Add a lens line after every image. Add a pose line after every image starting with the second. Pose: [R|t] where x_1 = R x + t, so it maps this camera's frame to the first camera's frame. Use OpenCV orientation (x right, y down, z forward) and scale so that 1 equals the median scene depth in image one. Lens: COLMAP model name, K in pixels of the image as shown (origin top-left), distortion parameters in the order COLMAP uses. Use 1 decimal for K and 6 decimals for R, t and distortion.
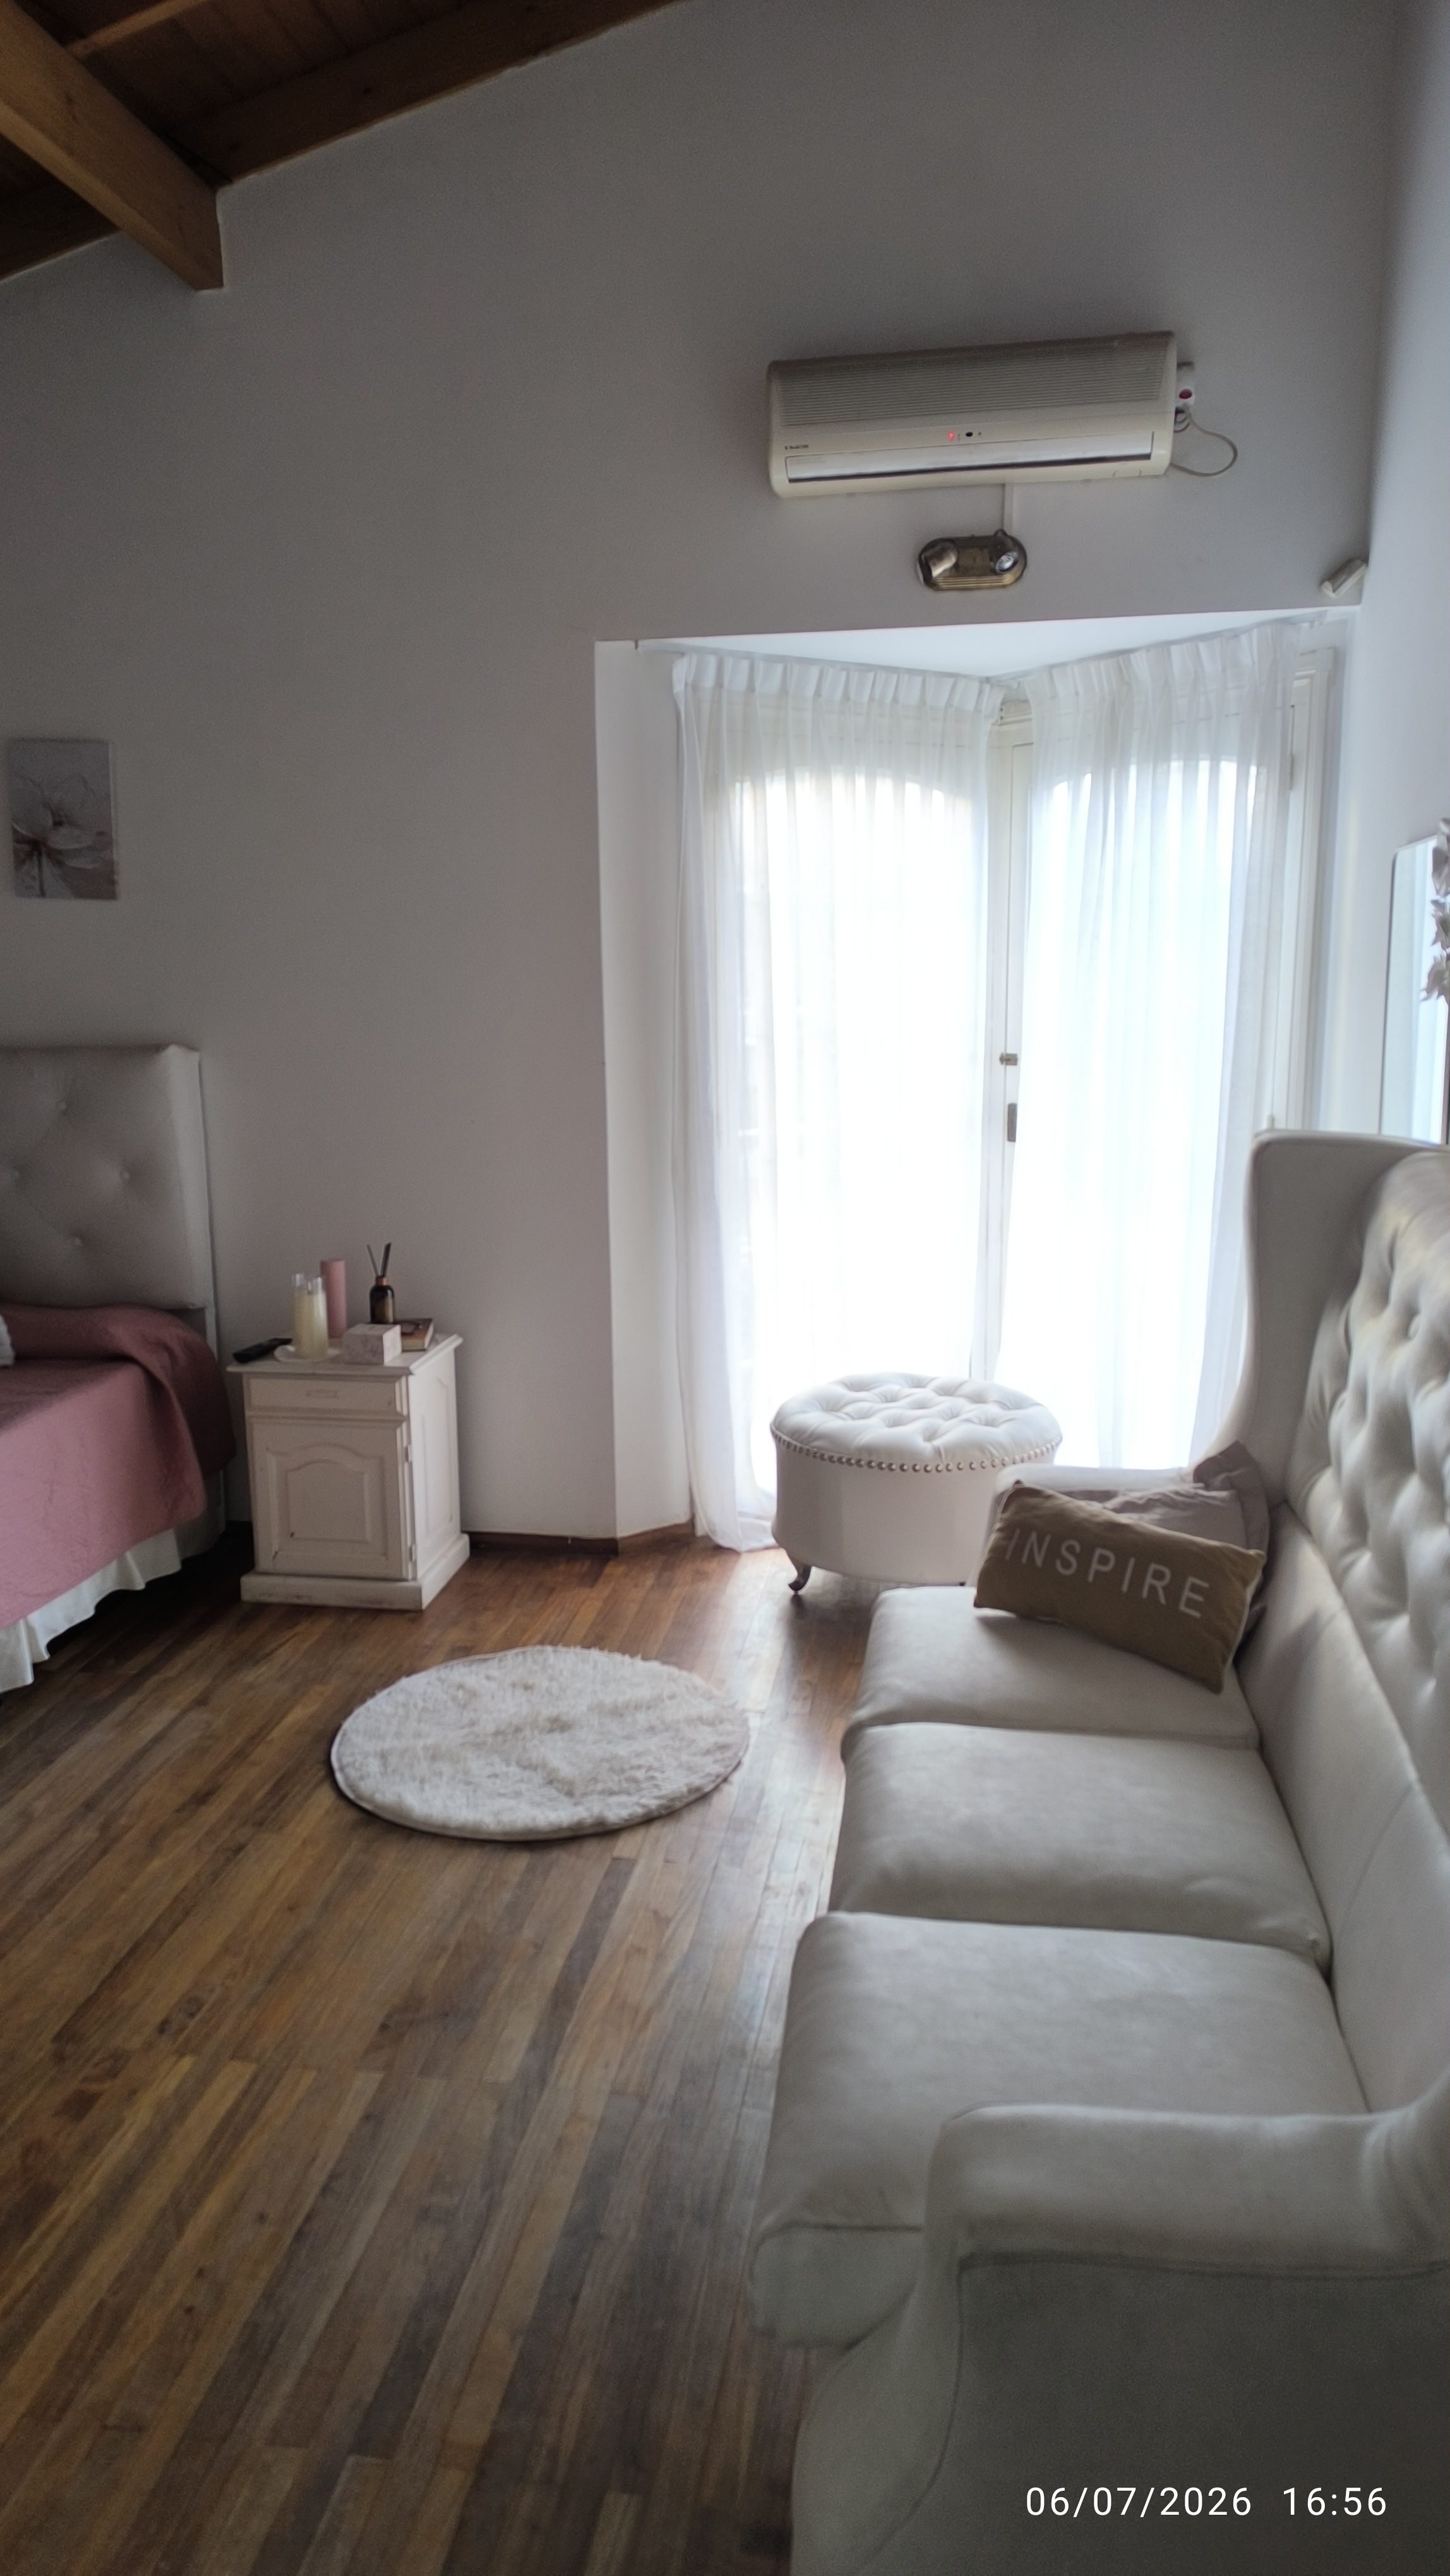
lens RADIAL K [[1773.2, 0, 723.8], [0, 1773.2, 1275.1], [0, 0, 1]] dist [0.032803, -0.051273]
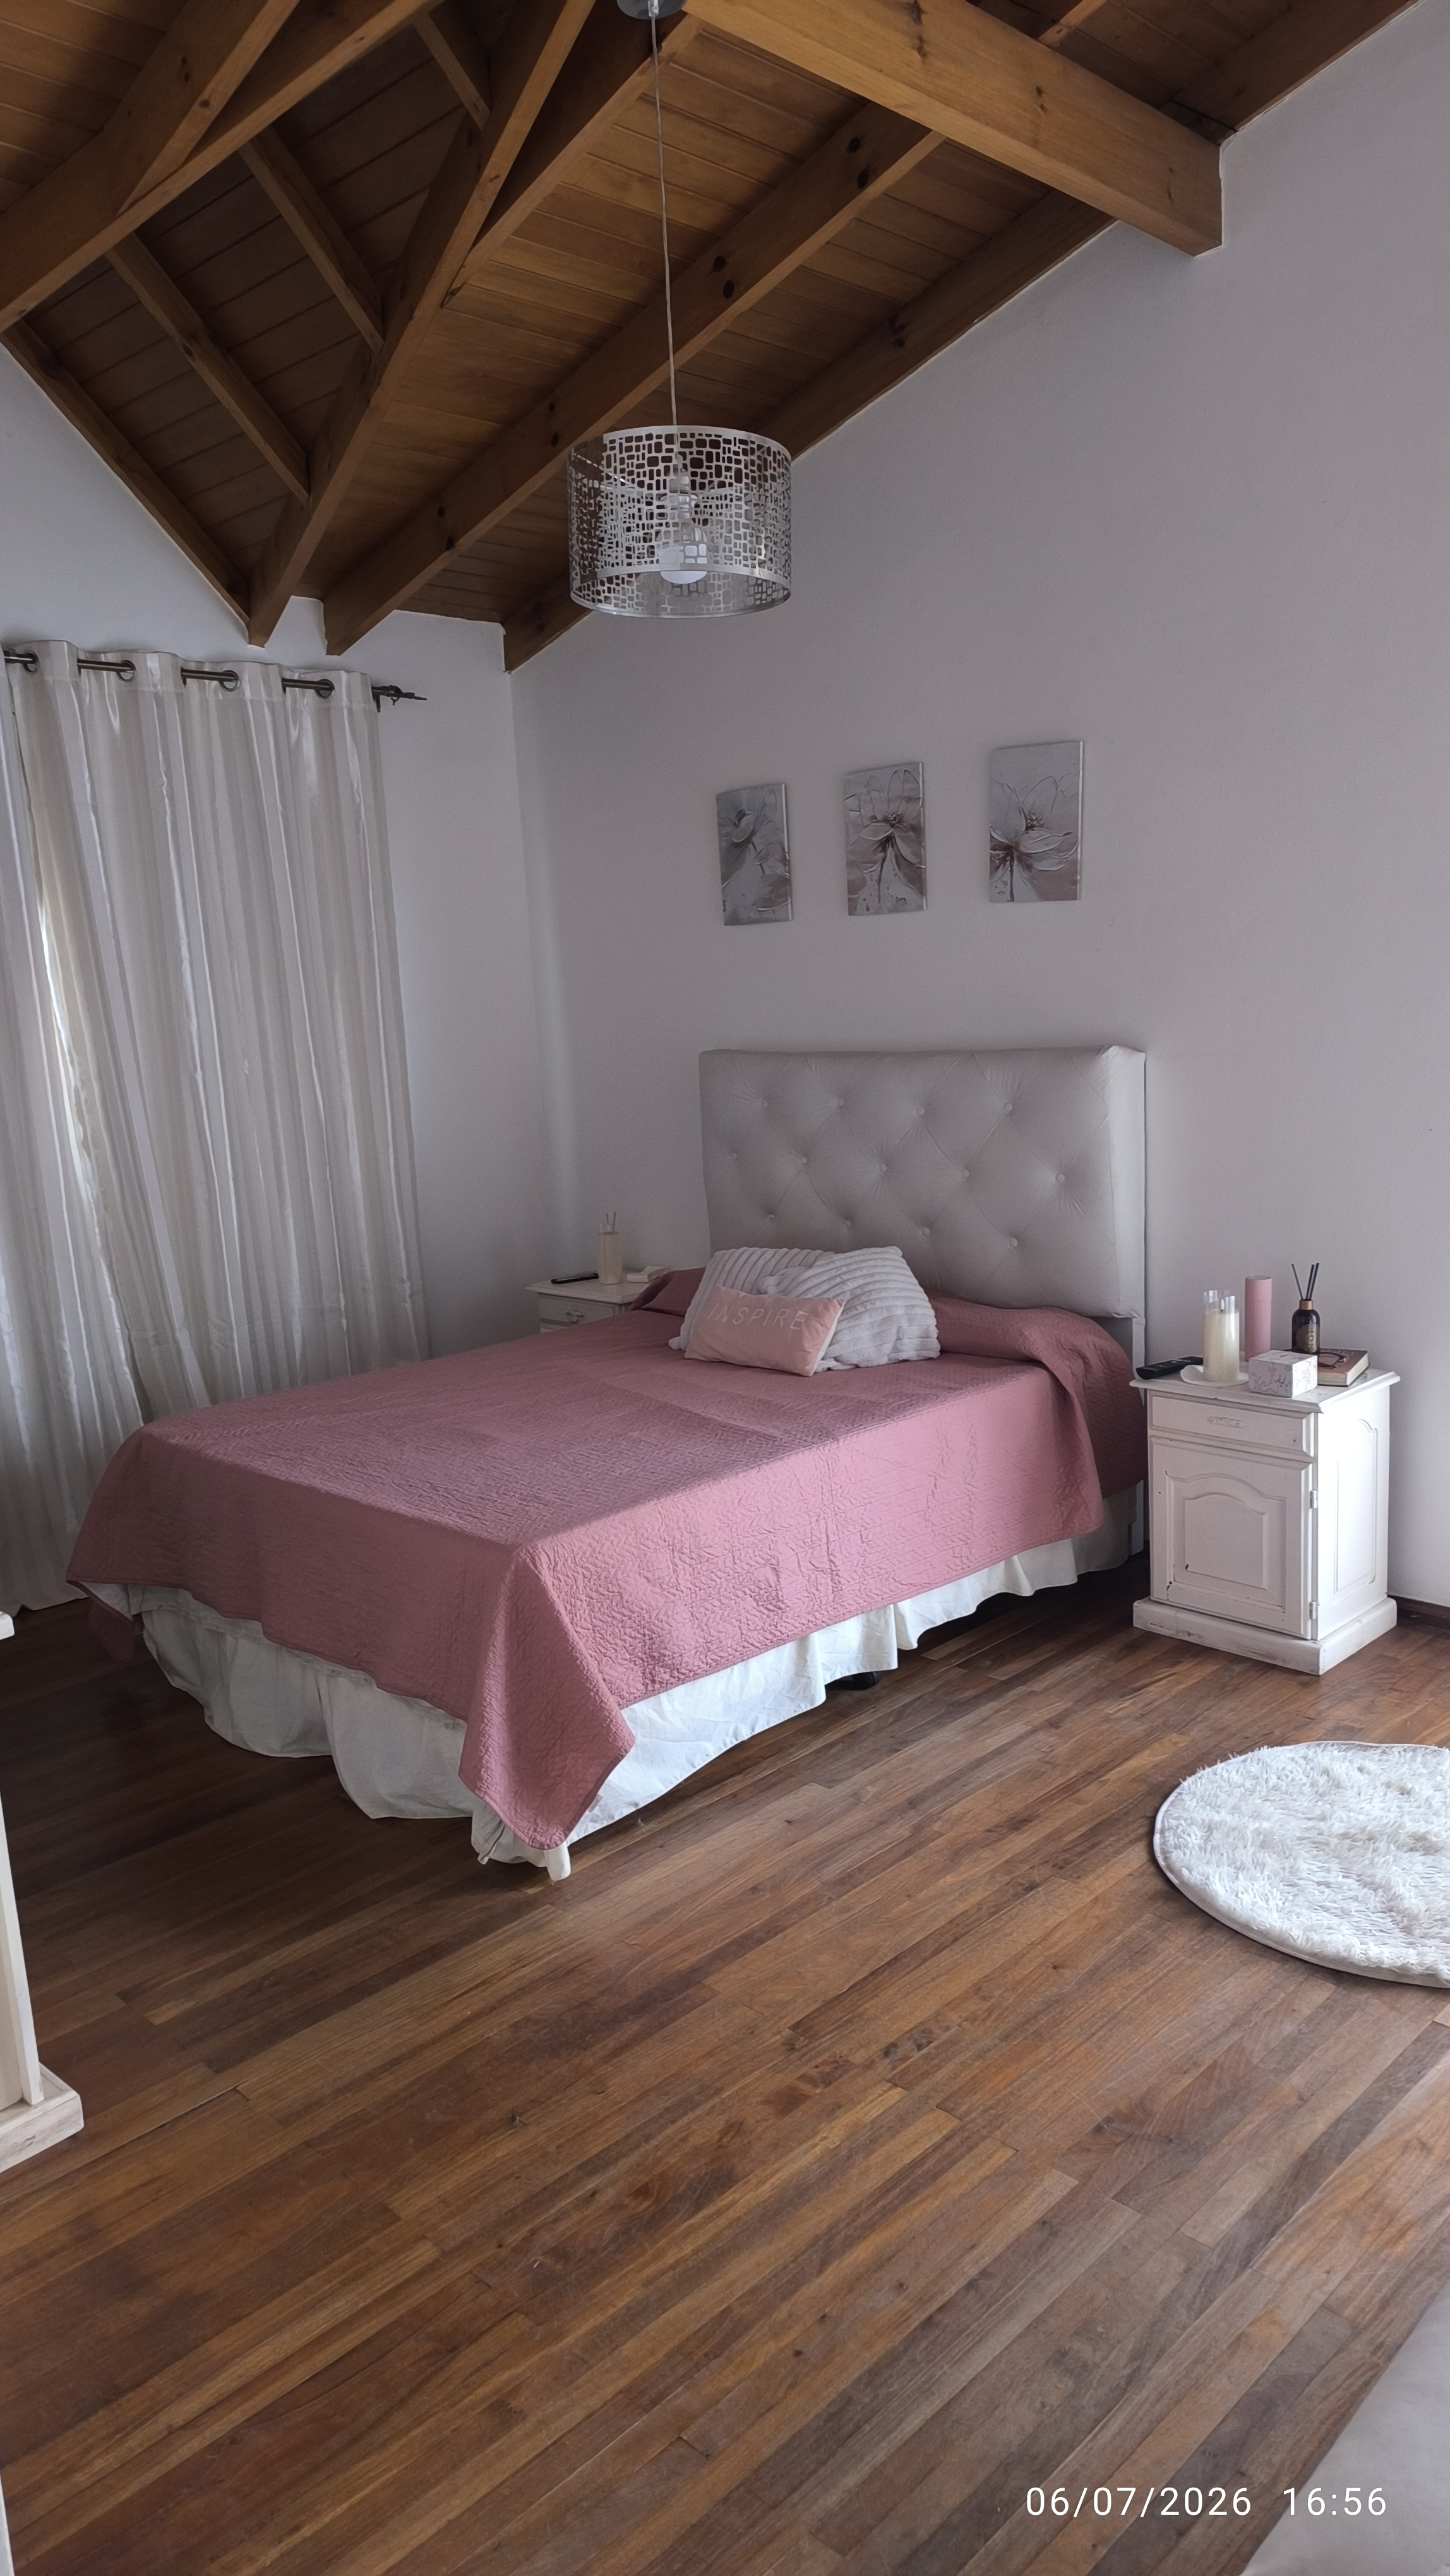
lens RADIAL K [[1773.2, 0, 723.8], [0, 1773.2, 1275.1], [0, 0, 1]] dist [0.032803, -0.051273]
pose [[0.804425, 0.069467, -0.589979, 0.126678], [-0.069602, 0.997320, 0.022528, -0.014336], [0.589963, 0.022942, 0.807104, 0.116354]]
